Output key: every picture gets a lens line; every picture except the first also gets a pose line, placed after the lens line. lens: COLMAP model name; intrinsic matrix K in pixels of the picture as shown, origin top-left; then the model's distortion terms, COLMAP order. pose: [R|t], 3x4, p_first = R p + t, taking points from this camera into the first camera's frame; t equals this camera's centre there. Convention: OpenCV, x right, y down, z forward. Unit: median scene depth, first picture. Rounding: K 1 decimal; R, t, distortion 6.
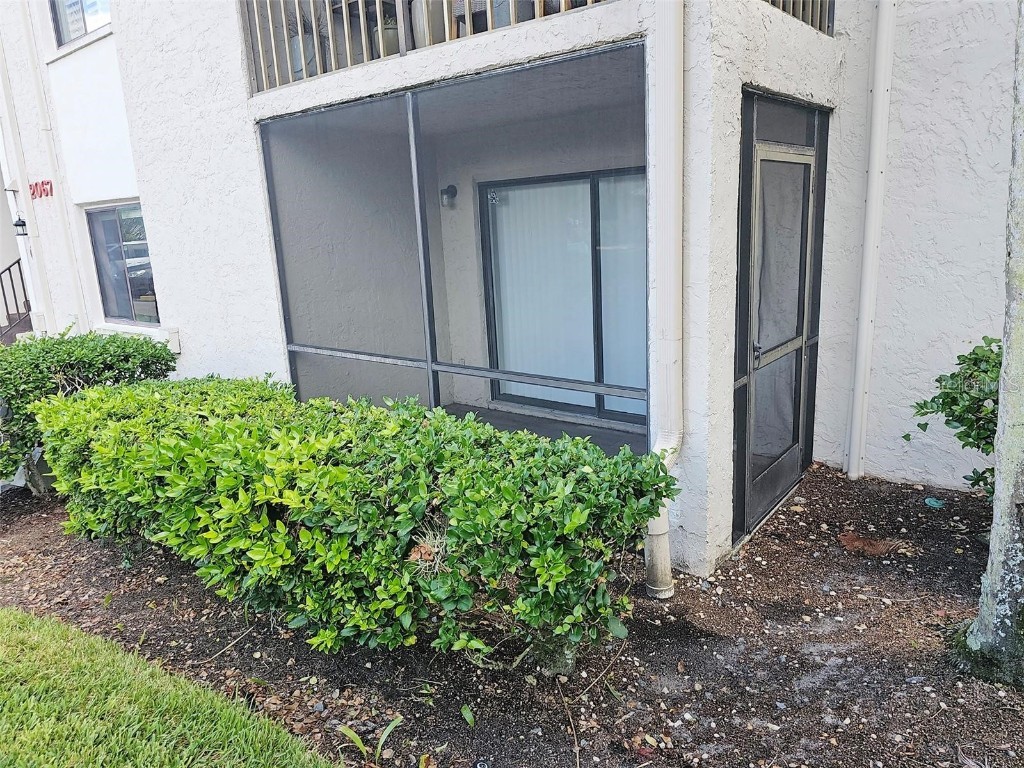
lens RADIAL K [[687.8, 0, 519.4], [0, 687.8, 375.1], [0, 0, 1]] dist [0.059226, -0.045977]
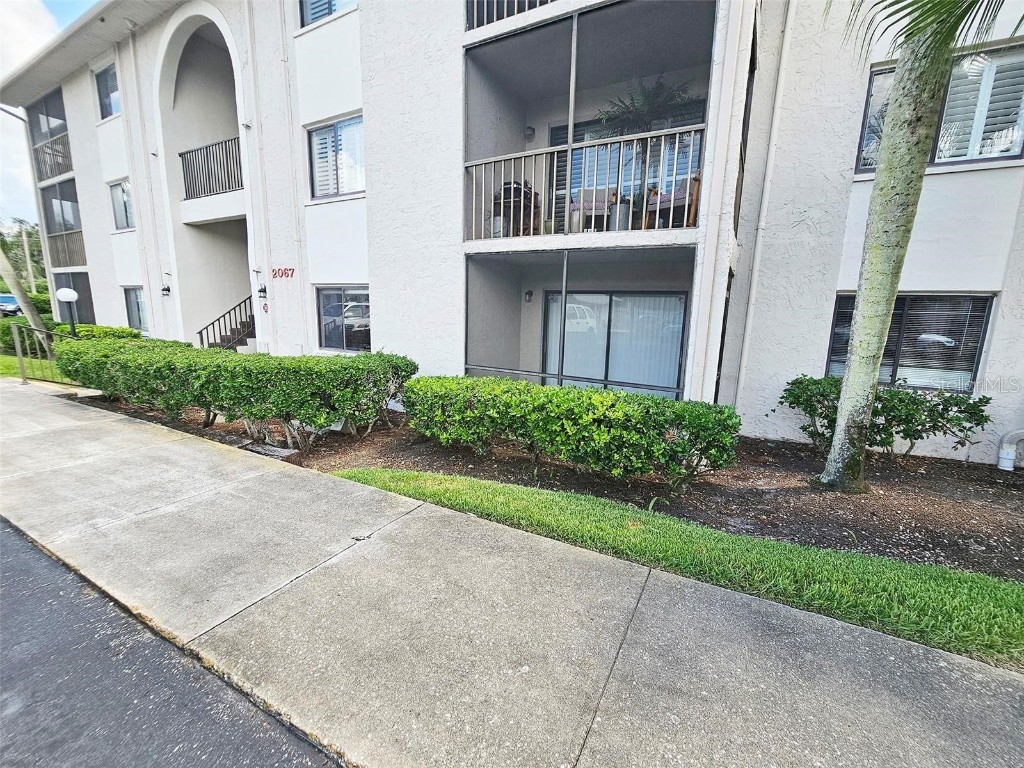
lens RADIAL K [[423.8, 0, 518.1], [0, 423.8, 386.0], [0, 0, 1]] dist [0.004073, 0.002447]
pose [[0.983583, 0.043509, 0.175133, -0.430403], [-0.036811, 0.998468, -0.041316, 0.064208], [-0.176662, 0.034191, 0.983678, -0.226019]]
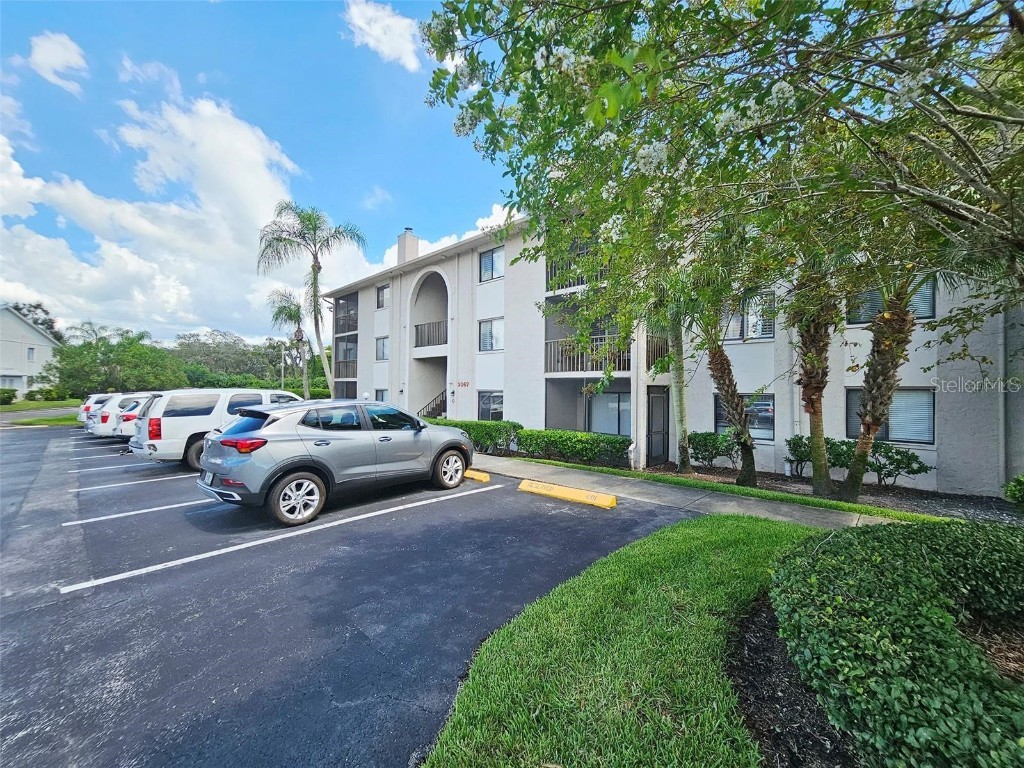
lens RADIAL K [[423.8, 0, 509.5], [0, 423.8, 387.1], [0, 0, 1]] dist [0.004073, 0.002447]
pose [[0.990697, 0.057711, -0.123247, -0.266677], [-0.083186, 0.973547, -0.212807, 0.310890], [0.107705, 0.221080, 0.969290, -1.739112]]
